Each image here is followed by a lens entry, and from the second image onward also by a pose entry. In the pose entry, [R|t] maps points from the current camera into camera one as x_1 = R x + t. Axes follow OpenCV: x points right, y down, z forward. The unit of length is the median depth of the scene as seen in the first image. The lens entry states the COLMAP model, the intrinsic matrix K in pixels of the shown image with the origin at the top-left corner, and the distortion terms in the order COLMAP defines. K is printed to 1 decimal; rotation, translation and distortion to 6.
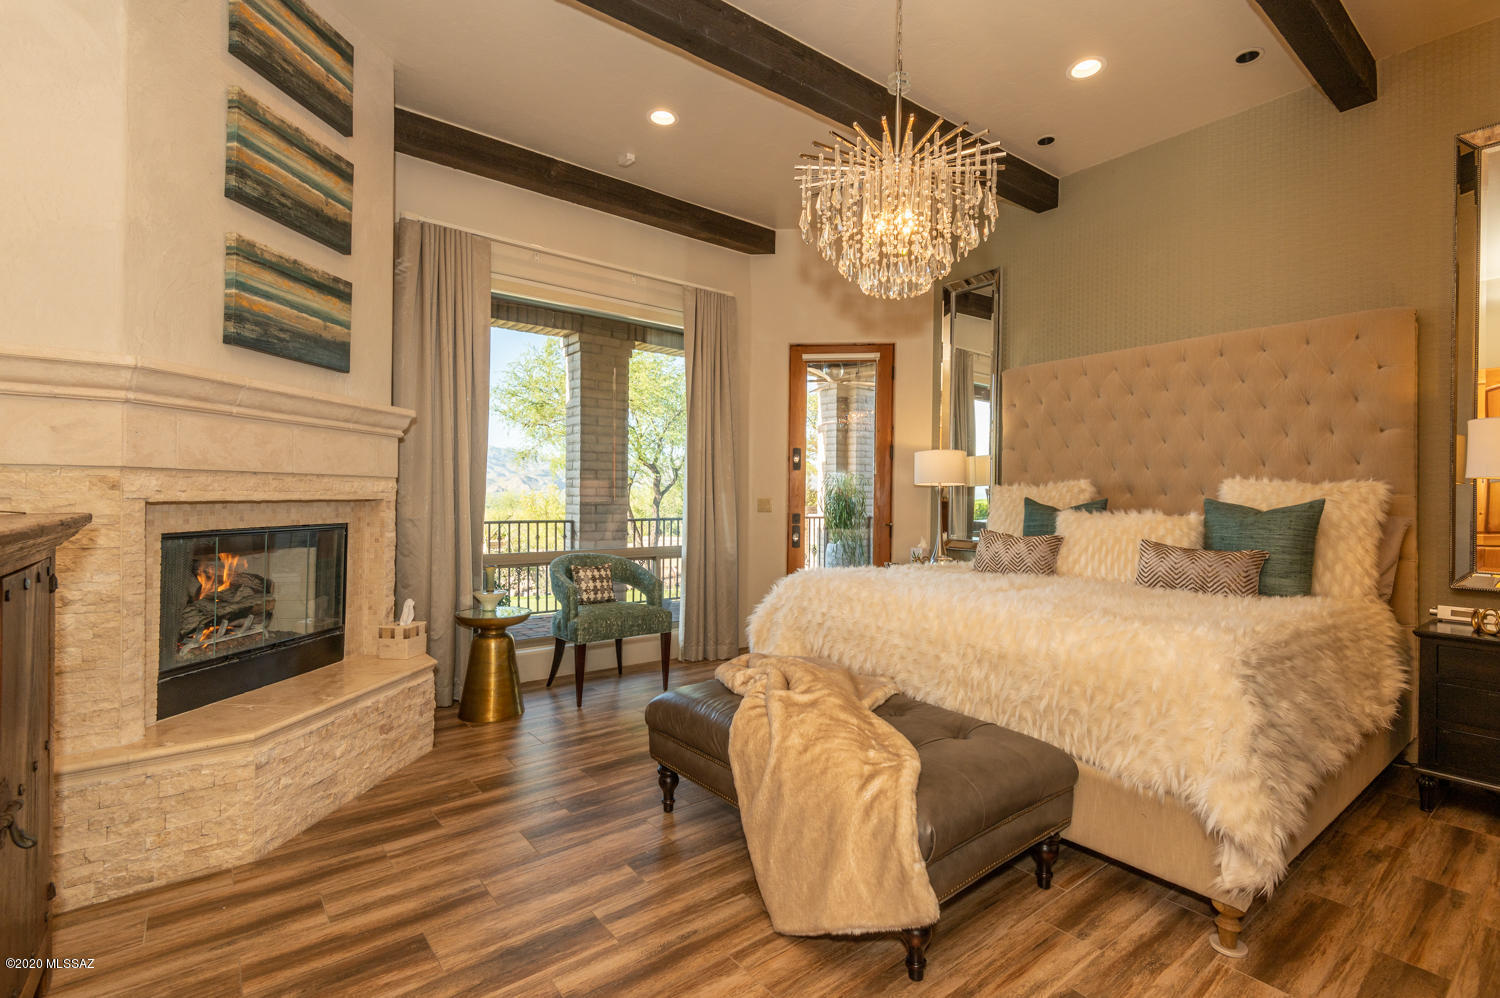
lens RADIAL K [[706.7, 0, 746.8], [0, 706.7, 506.5], [0, 0, 1]] dist [0.017597, -0.014147]
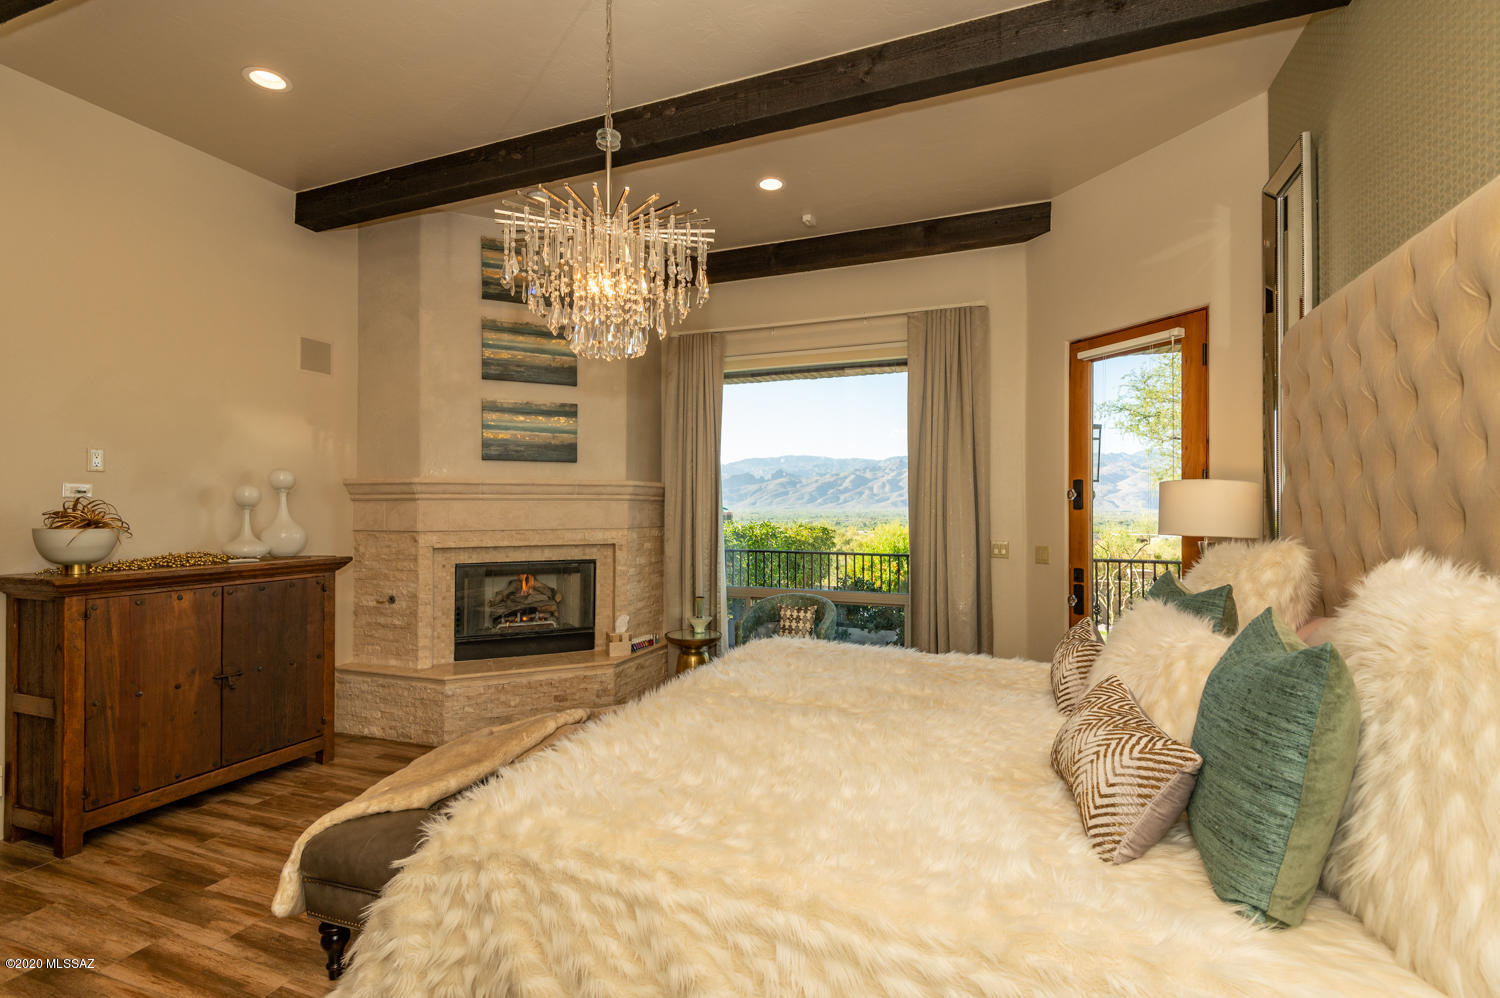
lens RADIAL K [[706.7, 0, 749.2], [0, 706.7, 505.2], [0, 0, 1]] dist [0.017597, -0.014147]
pose [[0.489403, -0.014571, -0.871936, 0.892676], [-0.004367, 0.999807, -0.019159, -0.063015], [0.872047, 0.013185, 0.489245, 0.539303]]
